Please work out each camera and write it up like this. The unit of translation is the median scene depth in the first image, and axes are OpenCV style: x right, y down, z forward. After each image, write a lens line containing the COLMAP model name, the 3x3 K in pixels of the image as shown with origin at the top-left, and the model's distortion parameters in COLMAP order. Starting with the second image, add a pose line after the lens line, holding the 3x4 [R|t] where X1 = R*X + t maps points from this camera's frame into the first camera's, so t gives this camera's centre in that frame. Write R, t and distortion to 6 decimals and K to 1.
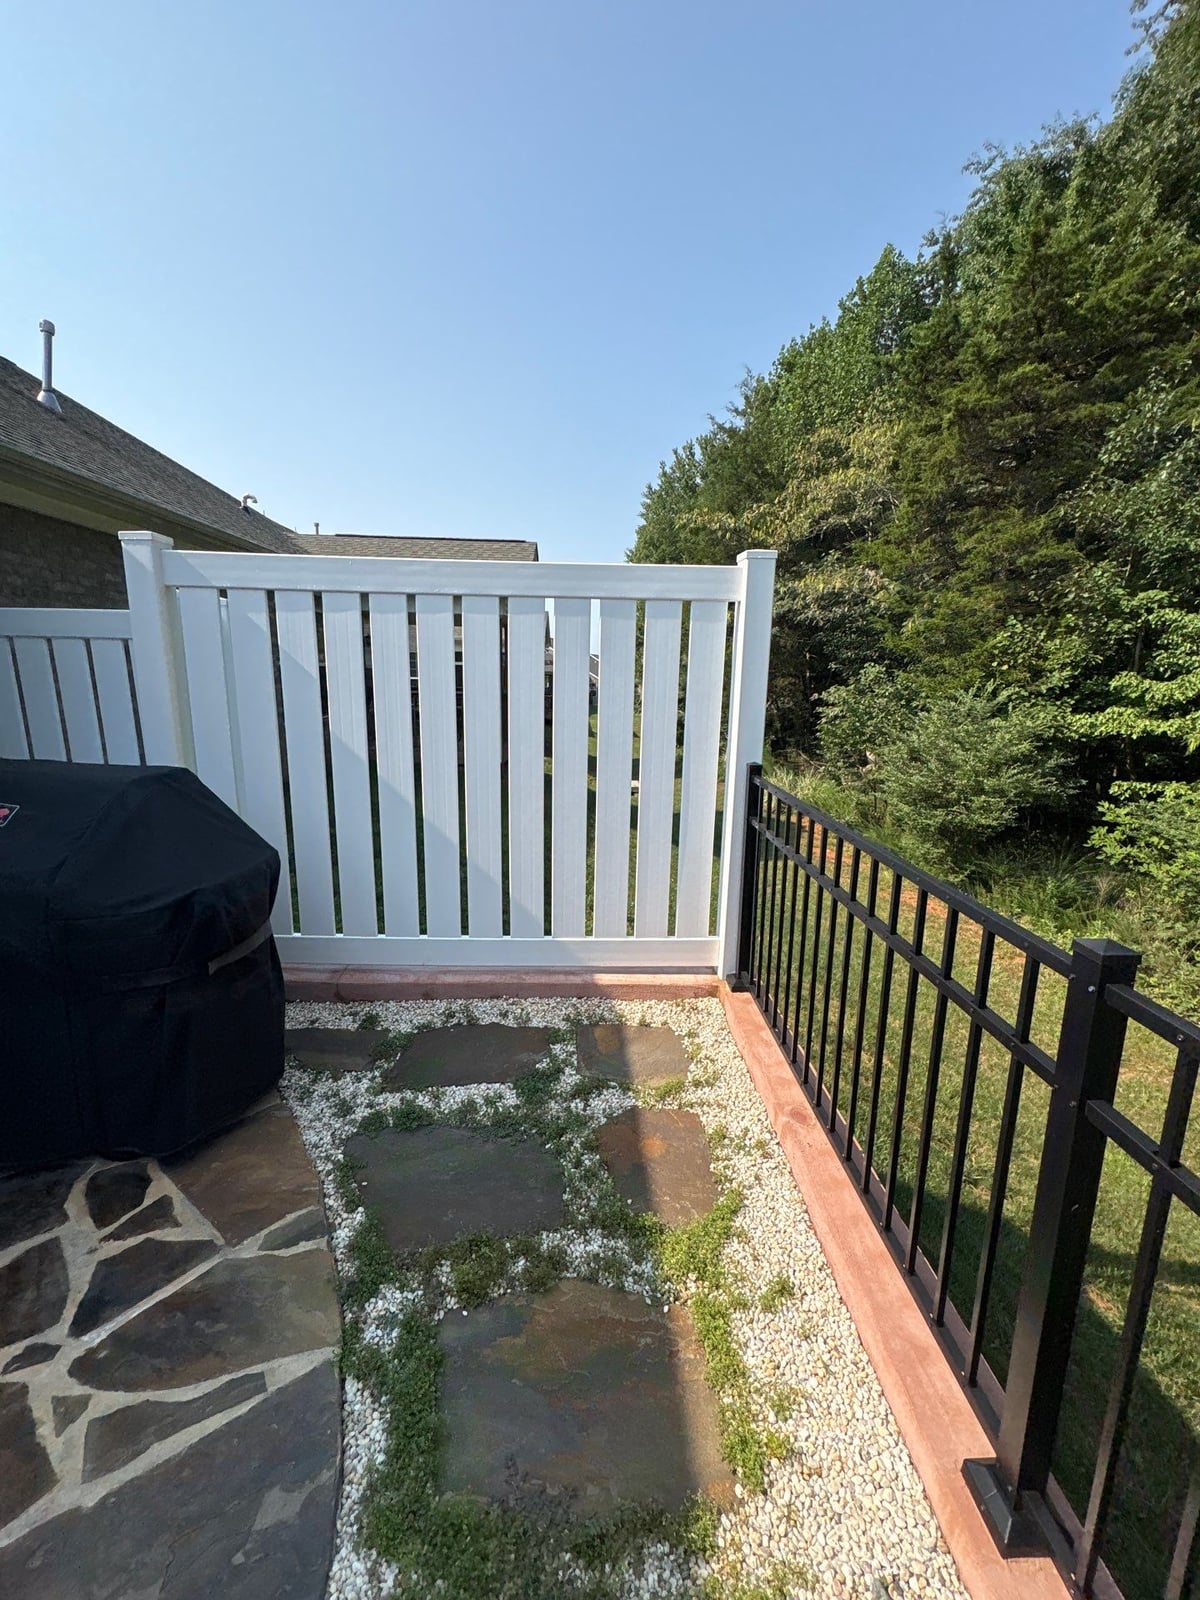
lens RADIAL K [[633.6, 0, 602.6], [0, 633.6, 806.7], [0, 0, 1]] dist [0.003895, -0.000933]
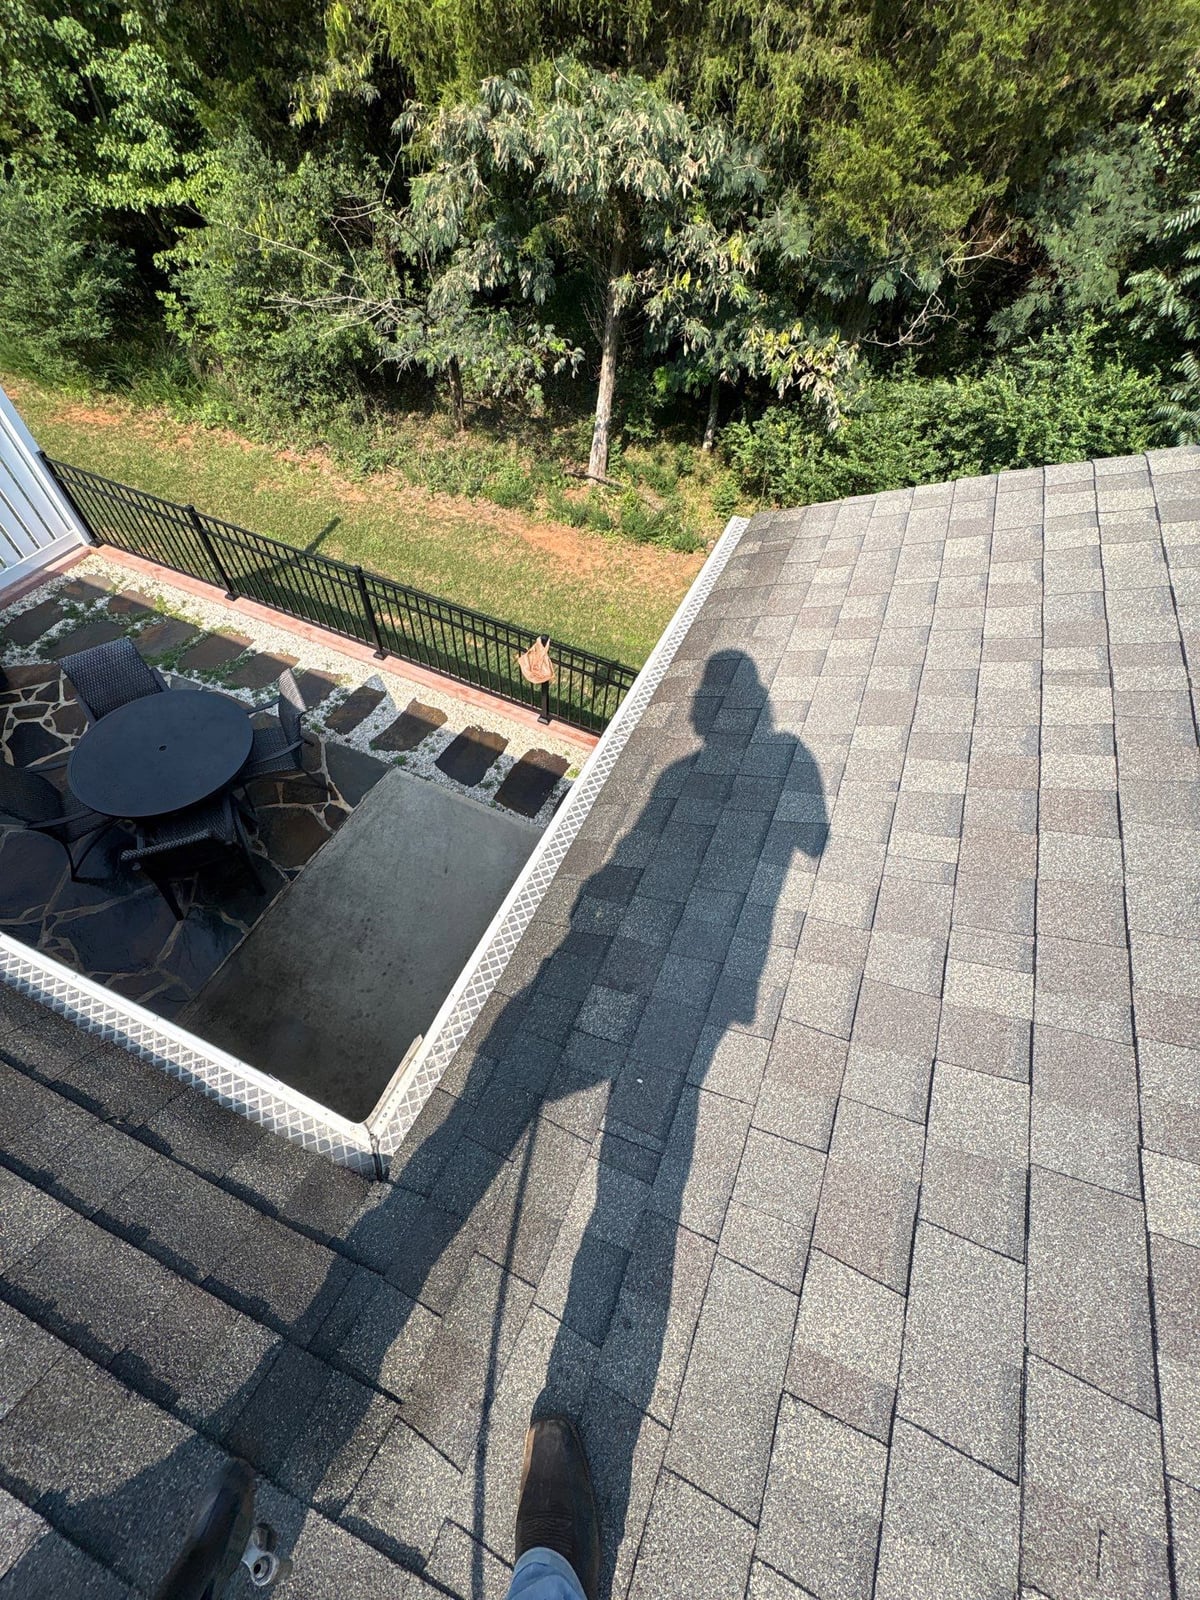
lens RADIAL K [[633.6, 0, 593.8], [0, 633.6, 798.9], [0, 0, 1]] dist [0.003895, -0.000933]
pose [[0.435734, -0.725776, 0.532339, -0.923145], [0.114312, 0.631272, 0.767091, -0.724268], [-0.892787, -0.273395, 0.358032, -1.770742]]
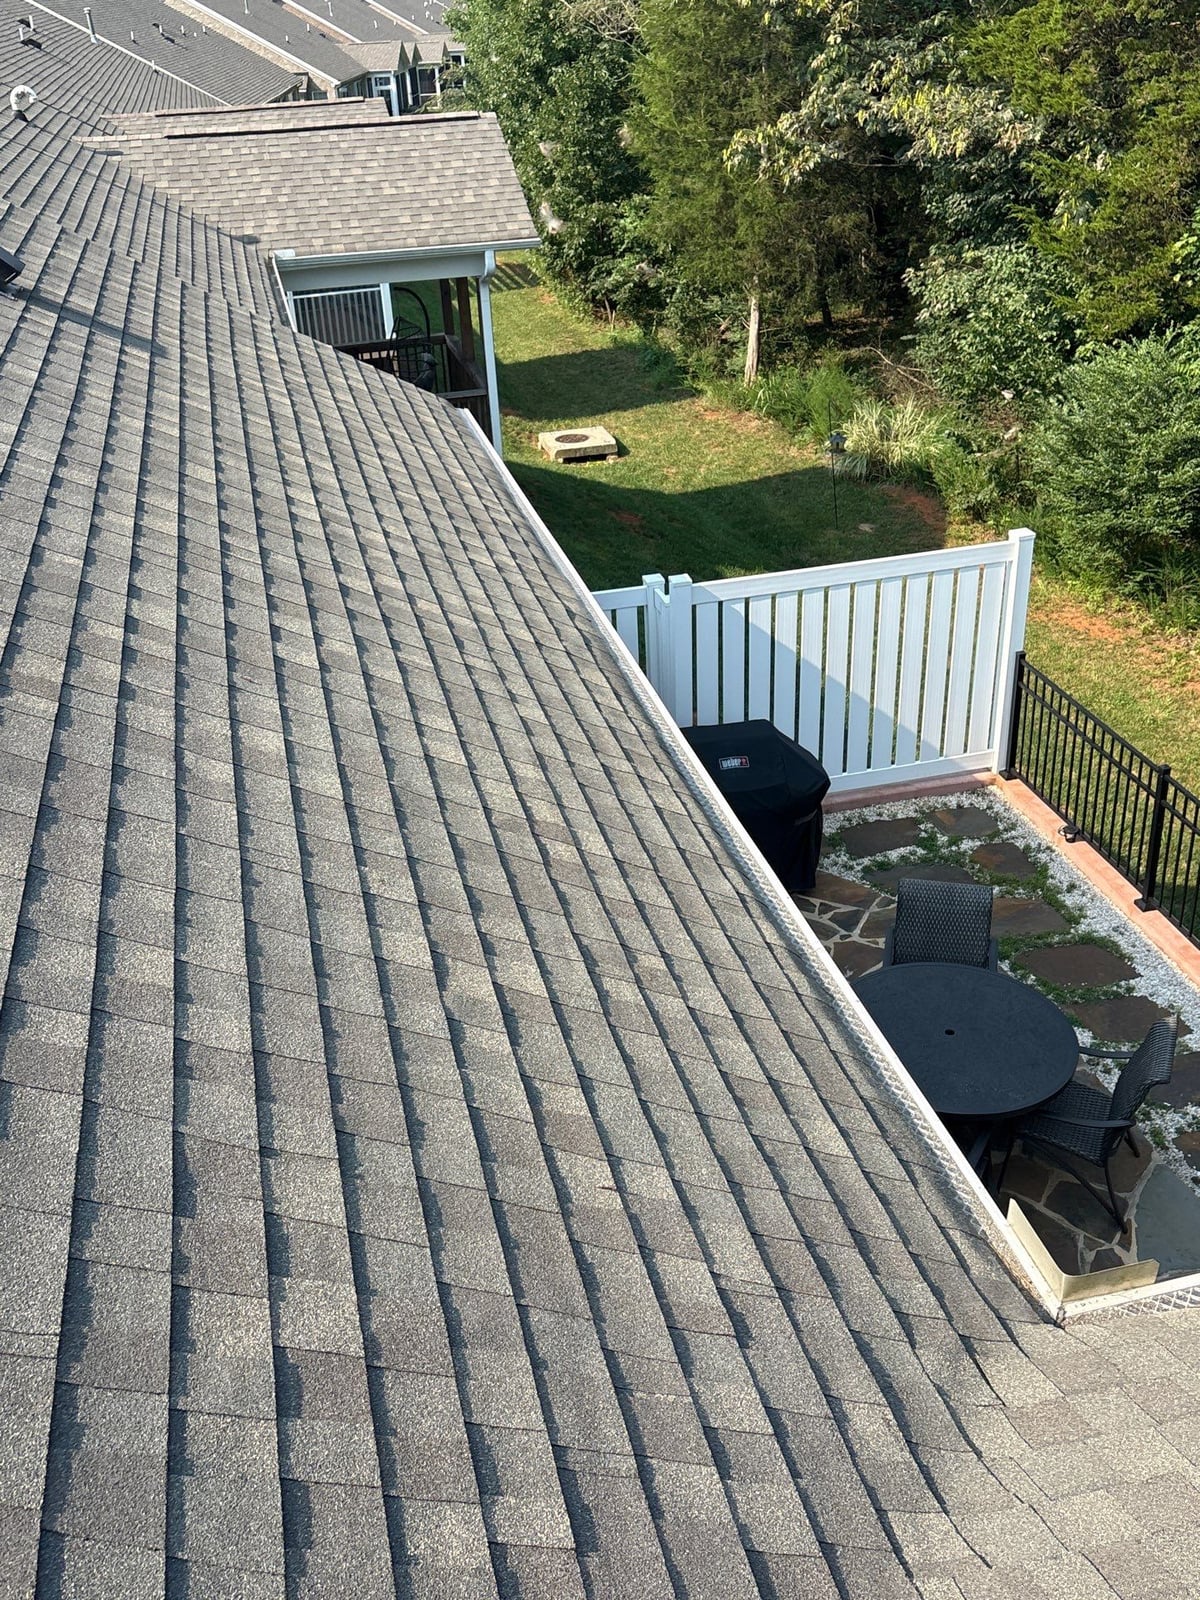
lens RADIAL K [[1479.3, 0, 587.6], [0, 1479.3, 792.1], [0, 0, 1]] dist [0.024063, 0.000000]
pose [[0.977983, -0.154403, 0.140385, -1.338647], [0.106081, 0.947155, 0.302727, -0.918262], [-0.179709, -0.281169, 0.942682, -2.339949]]
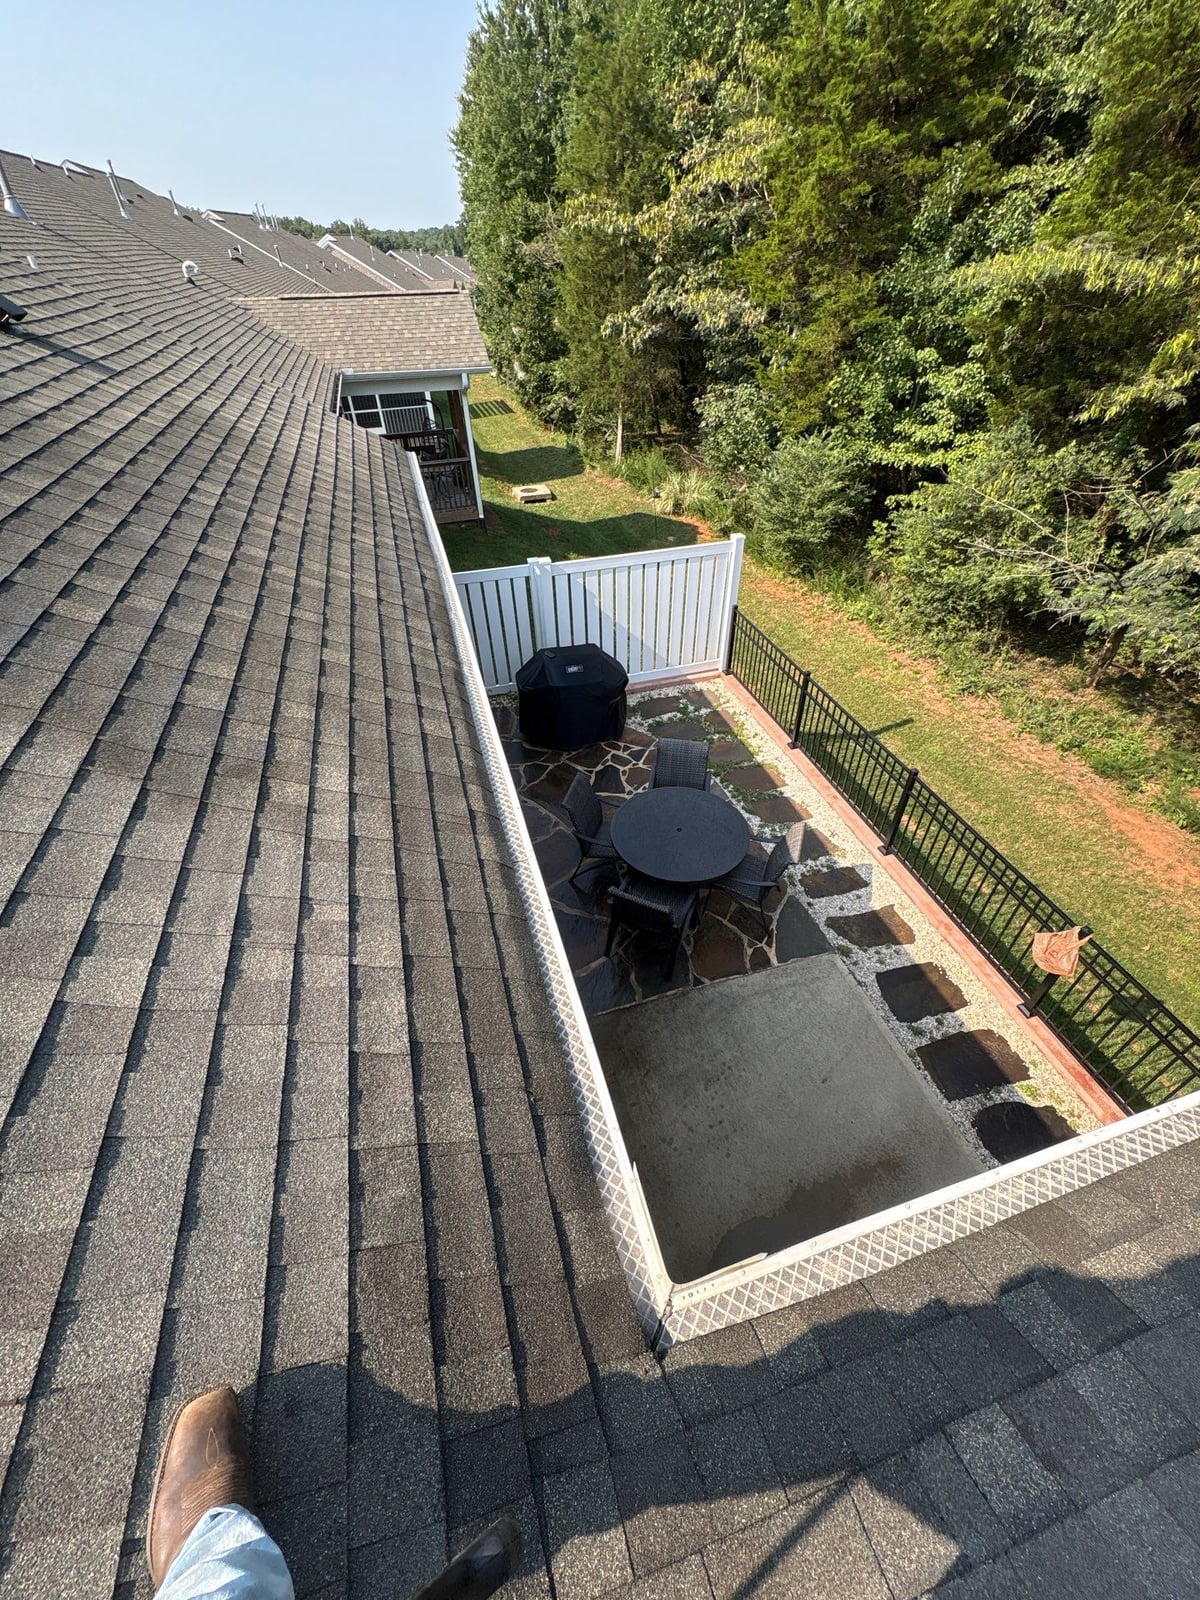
lens RADIAL K [[633.6, 0, 604.3], [0, 633.6, 800.8], [0, 0, 1]] dist [0.003895, -0.000933]
pose [[0.965932, -0.195965, 0.169035, -0.977539], [0.087507, 0.862007, 0.499286, -0.754360], [-0.243552, -0.467485, 0.849788, -1.725849]]
